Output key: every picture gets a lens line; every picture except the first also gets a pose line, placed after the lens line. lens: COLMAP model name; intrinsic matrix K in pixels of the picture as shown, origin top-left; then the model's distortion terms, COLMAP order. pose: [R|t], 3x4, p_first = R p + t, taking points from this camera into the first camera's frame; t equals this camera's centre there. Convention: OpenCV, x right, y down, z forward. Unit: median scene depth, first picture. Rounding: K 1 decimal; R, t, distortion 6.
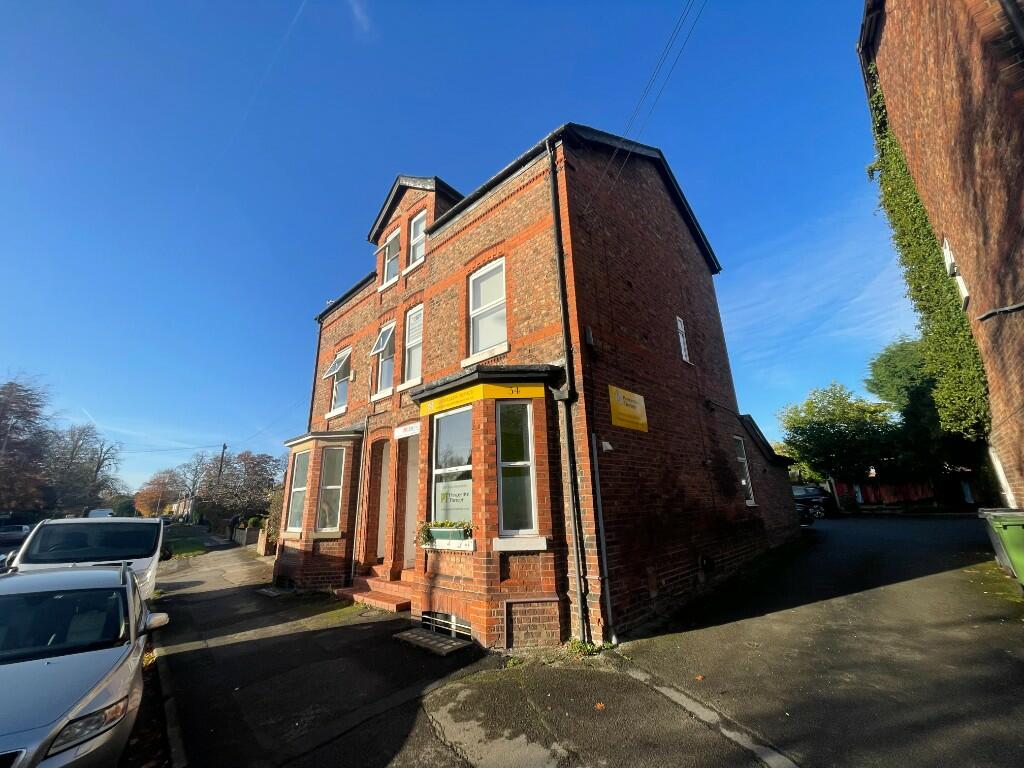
lens RADIAL K [[411.6, 0, 512.3], [0, 411.6, 383.0], [0, 0, 1]] dist [-0.004474, 0.000908]
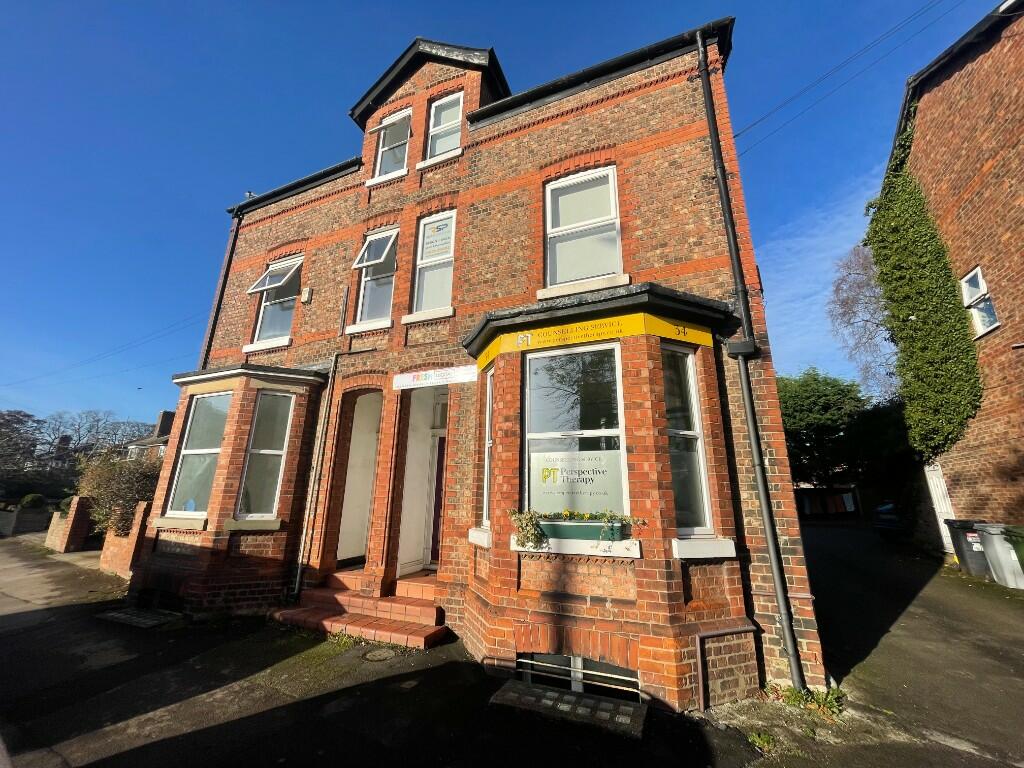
lens RADIAL K [[411.6, 0, 513.3], [0, 411.6, 382.0], [0, 0, 1]] dist [-0.004474, 0.000908]
pose [[0.935661, 0.140975, 0.323519, -0.350931], [-0.143477, 0.989520, -0.016234, 0.115604], [-0.322417, -0.031228, 0.946082, 0.306947]]
